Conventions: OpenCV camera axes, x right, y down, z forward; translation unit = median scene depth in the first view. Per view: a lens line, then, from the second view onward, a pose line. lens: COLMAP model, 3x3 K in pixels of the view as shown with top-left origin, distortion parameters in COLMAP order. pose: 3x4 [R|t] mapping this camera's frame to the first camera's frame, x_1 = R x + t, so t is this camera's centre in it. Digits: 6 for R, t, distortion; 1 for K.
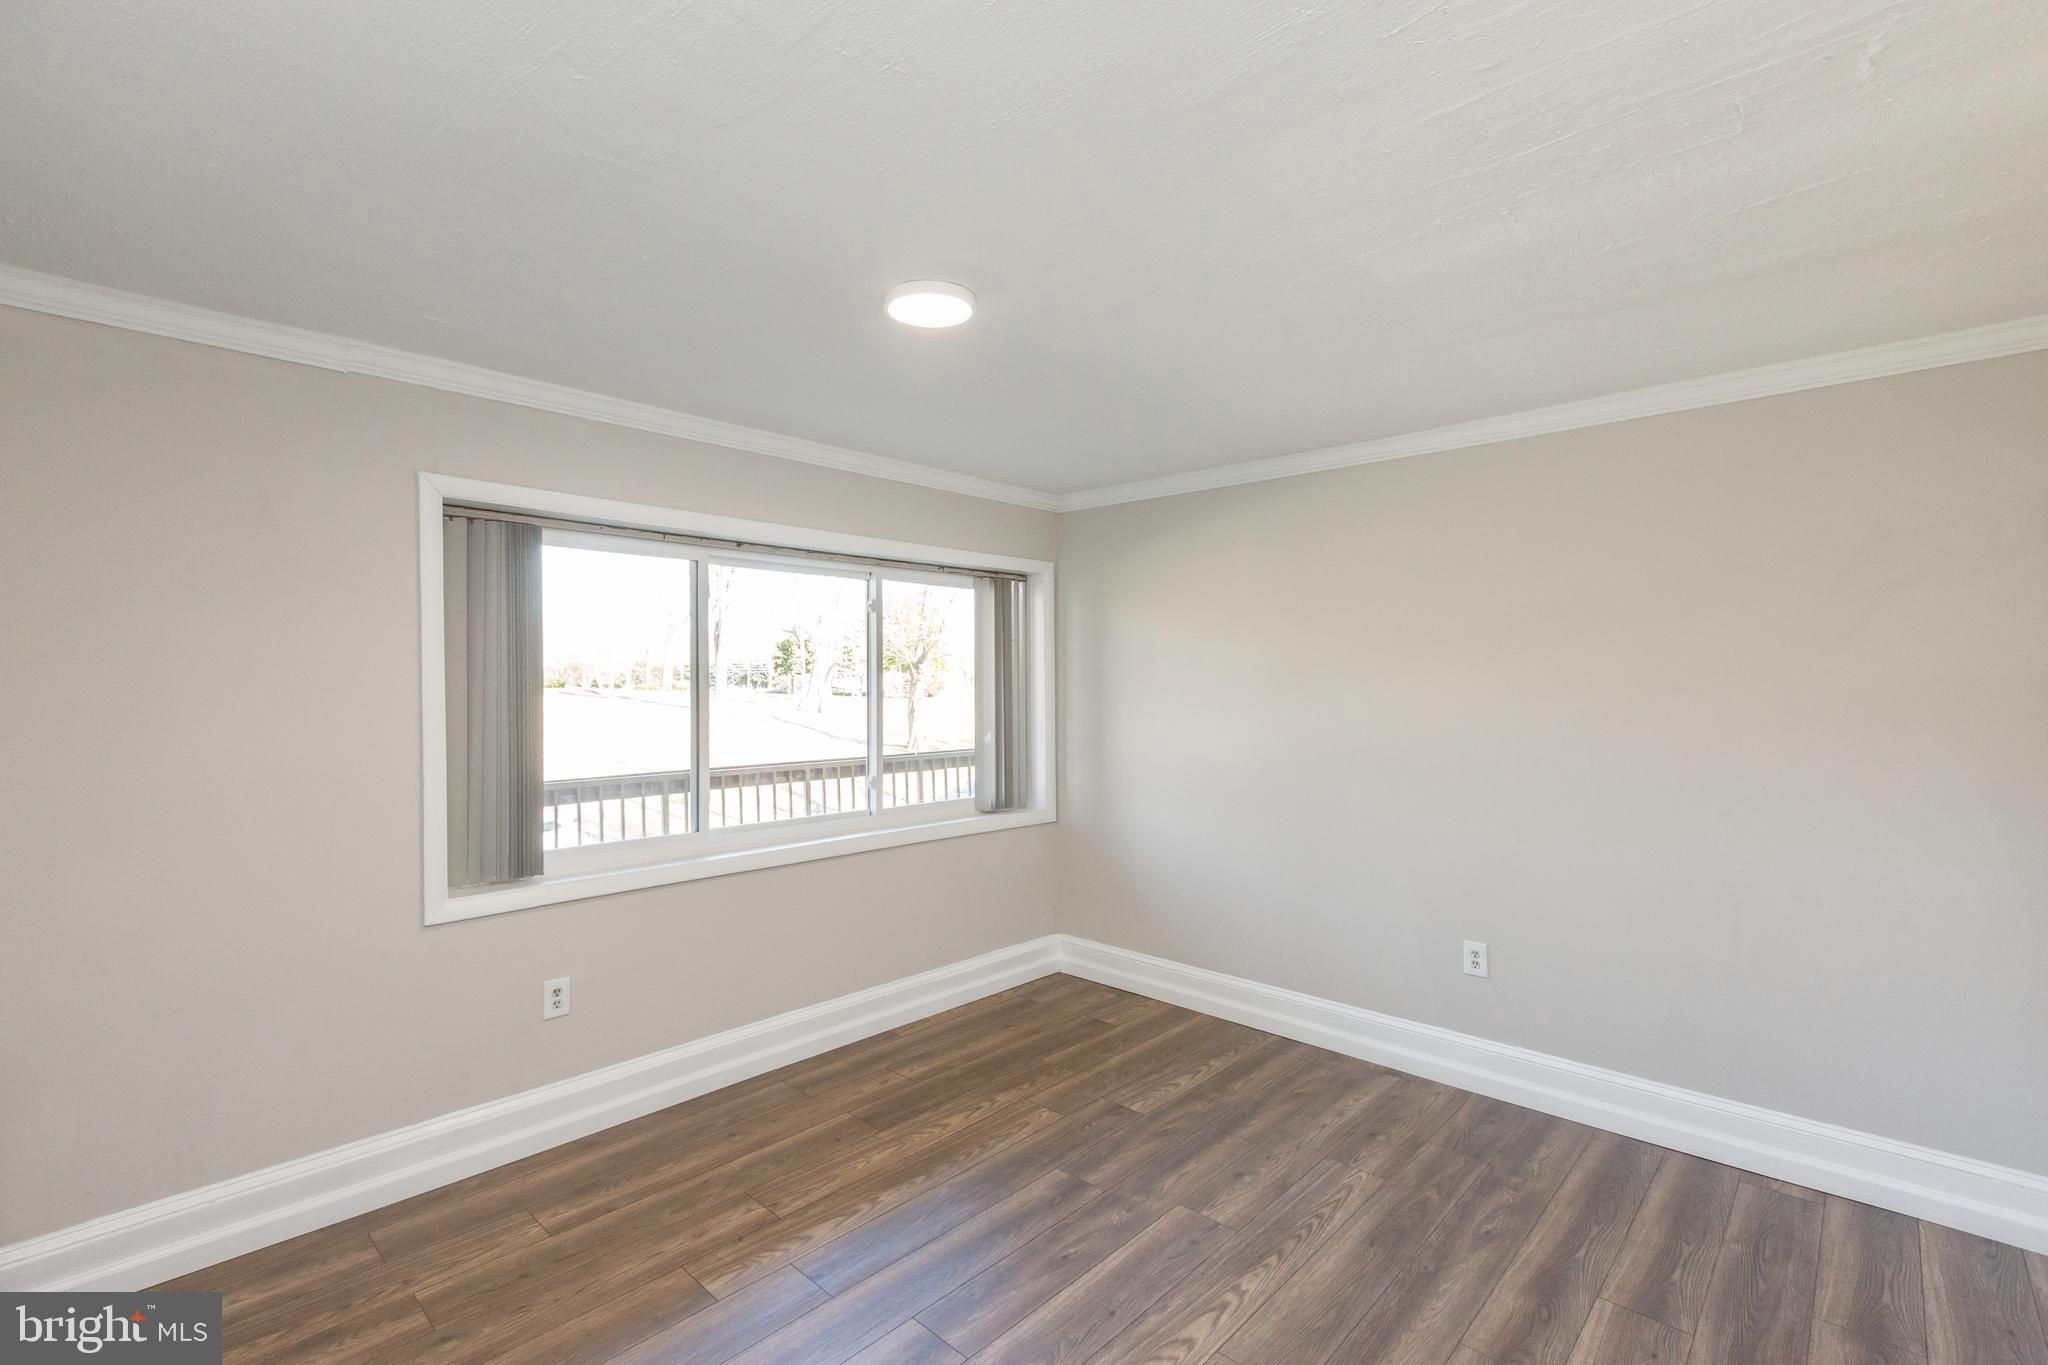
lens RADIAL K [[908.1, 0, 1024.0], [0, 908.1, 676.9], [0, 0, 1]] dist [0.000699, -0.000628]
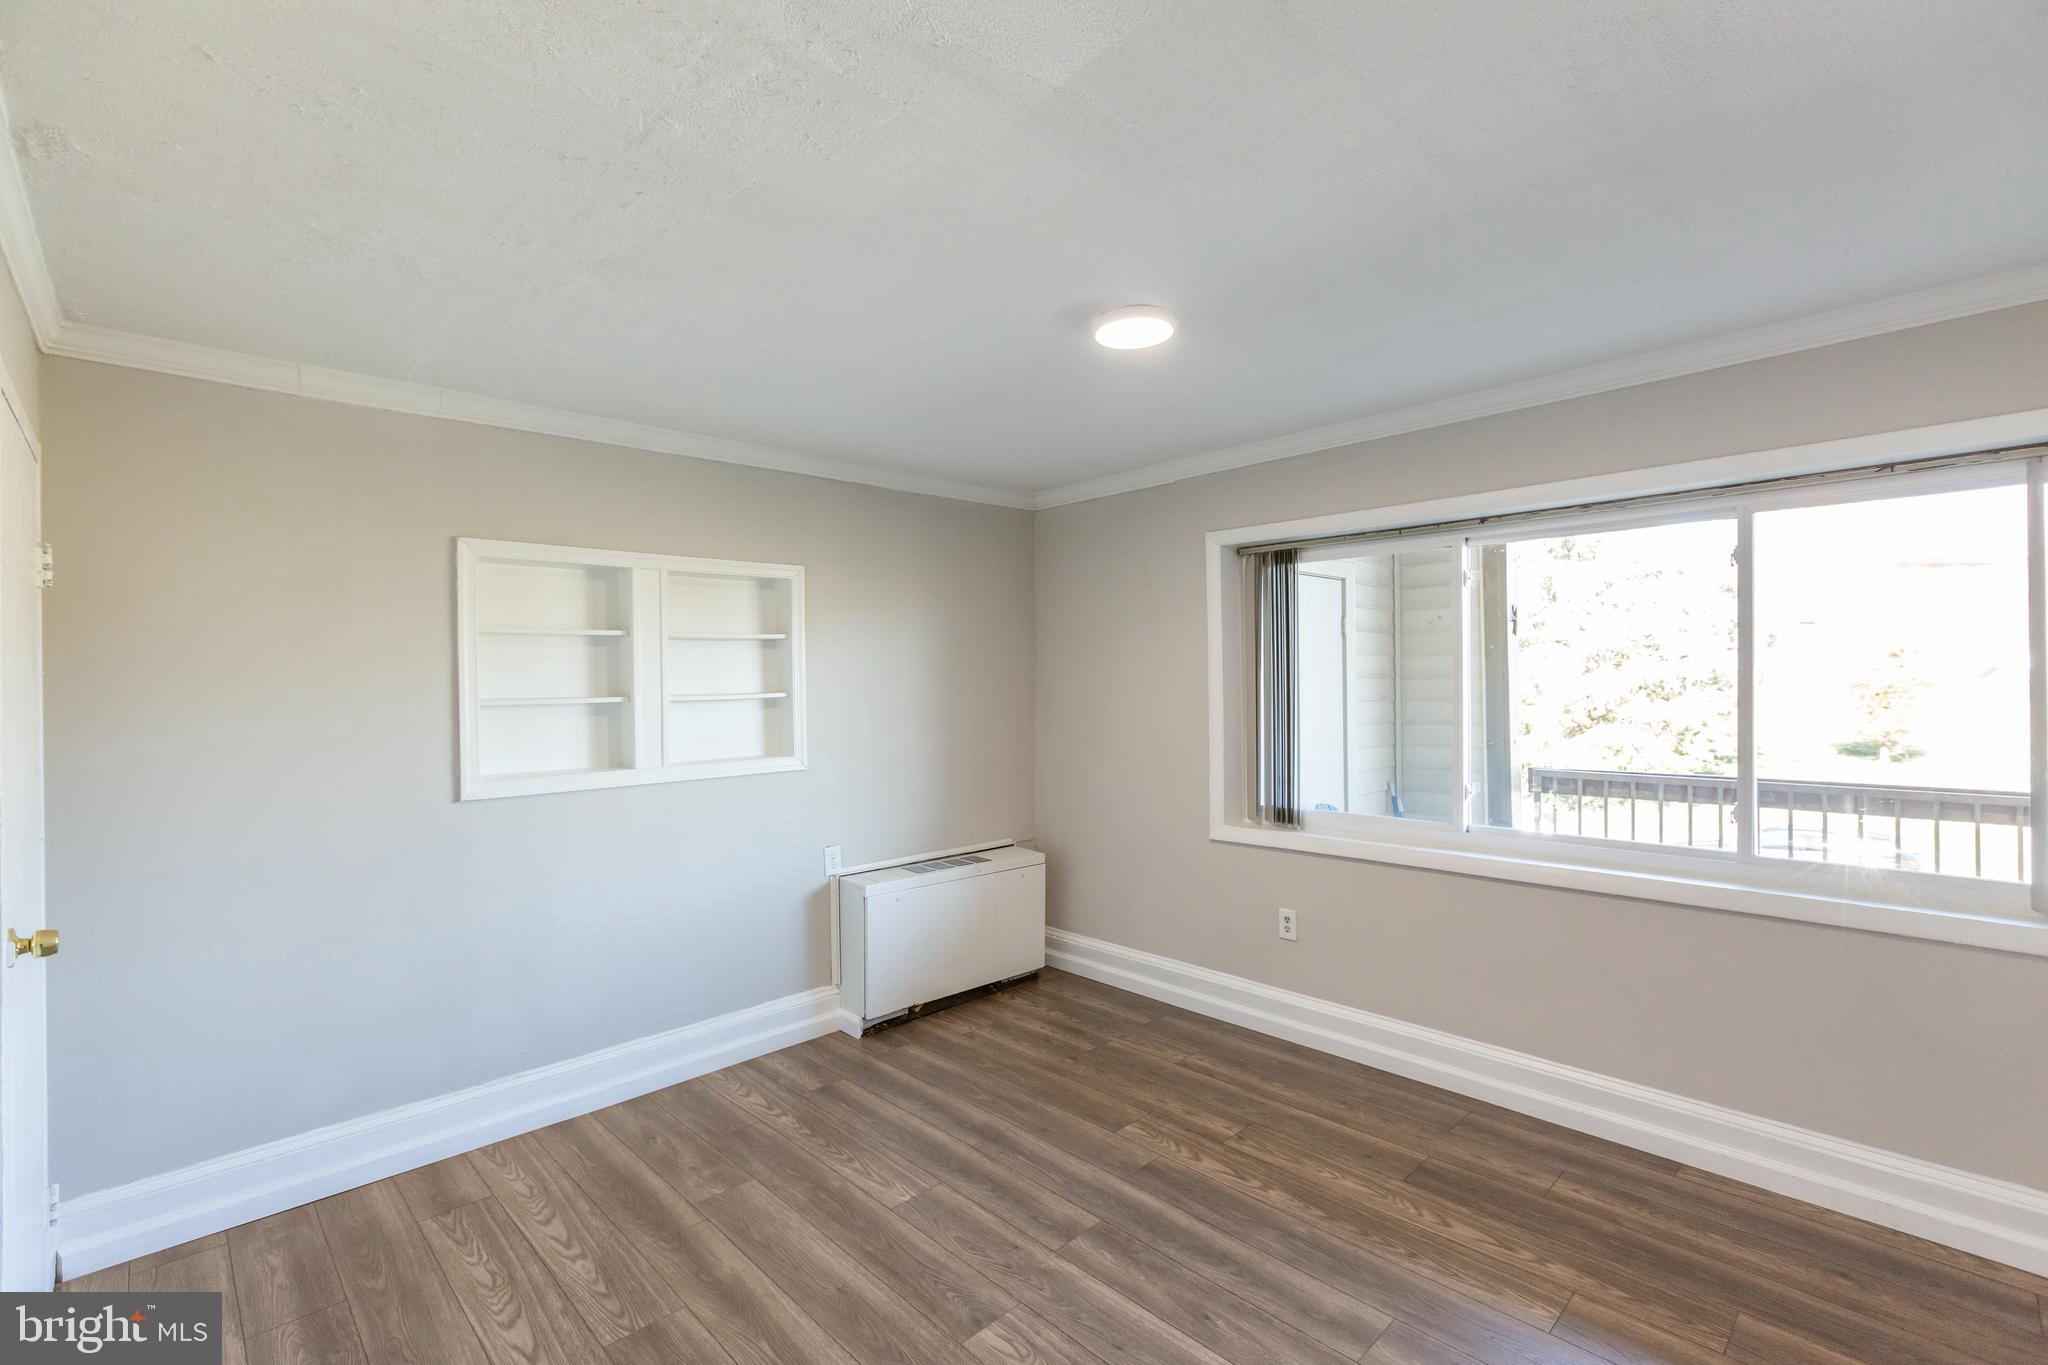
lens RADIAL K [[908.1, 0, 1024.0], [0, 908.1, 676.9], [0, 0, 1]] dist [0.000699, -0.000628]
pose [[-0.046126, 0.003827, -0.998928, 0.722090], [0.021336, 0.999768, 0.002845, -0.000924], [0.998708, -0.021182, -0.046197, 0.664776]]
